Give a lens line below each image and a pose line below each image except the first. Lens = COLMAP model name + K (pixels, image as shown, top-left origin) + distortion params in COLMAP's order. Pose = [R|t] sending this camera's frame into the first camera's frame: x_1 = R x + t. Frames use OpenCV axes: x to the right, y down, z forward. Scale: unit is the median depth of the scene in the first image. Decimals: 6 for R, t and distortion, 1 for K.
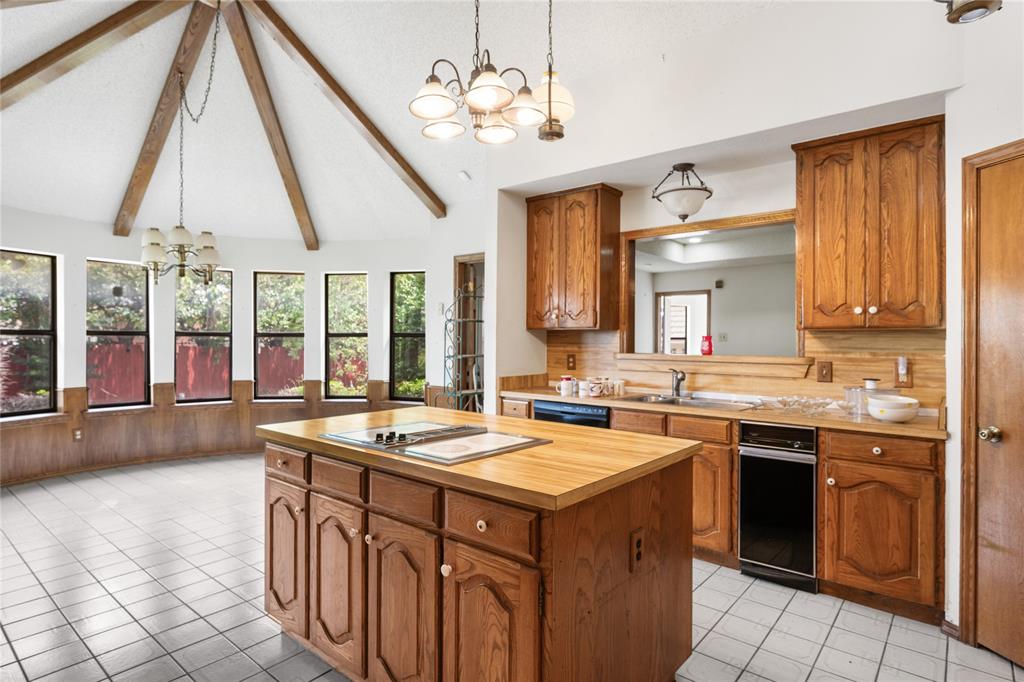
lens RADIAL K [[556.7, 0, 509.4], [0, 556.7, 338.0], [0, 0, 1]] dist [-0.000522, 0.000364]
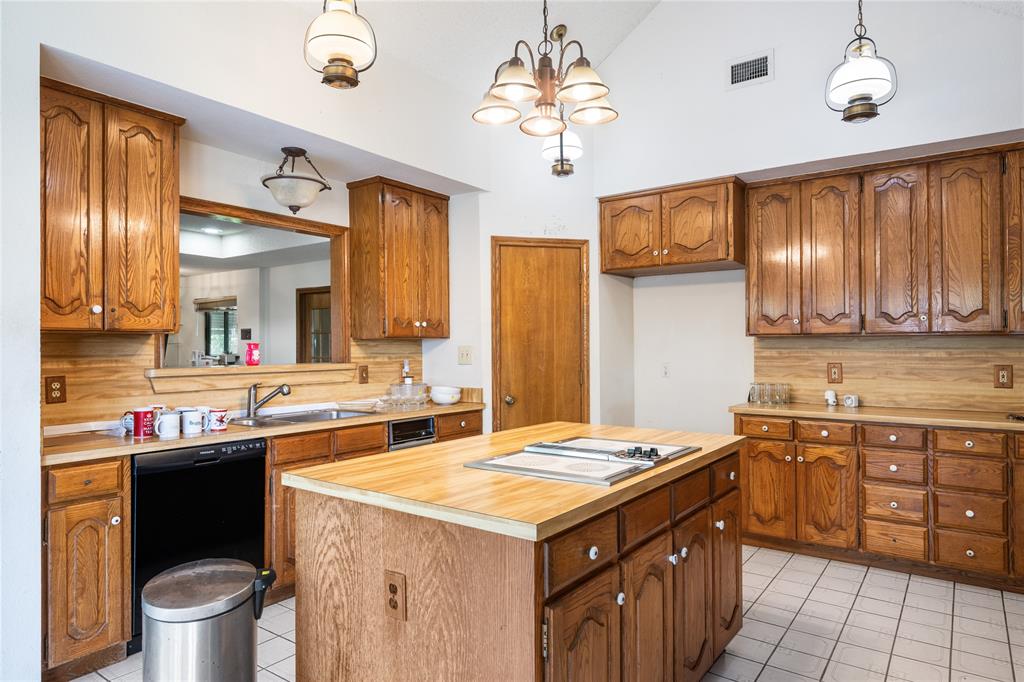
lens RADIAL K [[619.7, 0, 511.9], [0, 619.7, 343.1], [0, 0, 1]] dist [-0.005217, -0.001468]
pose [[-0.077555, -0.000410, 0.996988, -0.627706], [0.002925, 0.999996, 0.000639, -0.003799], [-0.996984, 0.002966, -0.077554, 0.665438]]
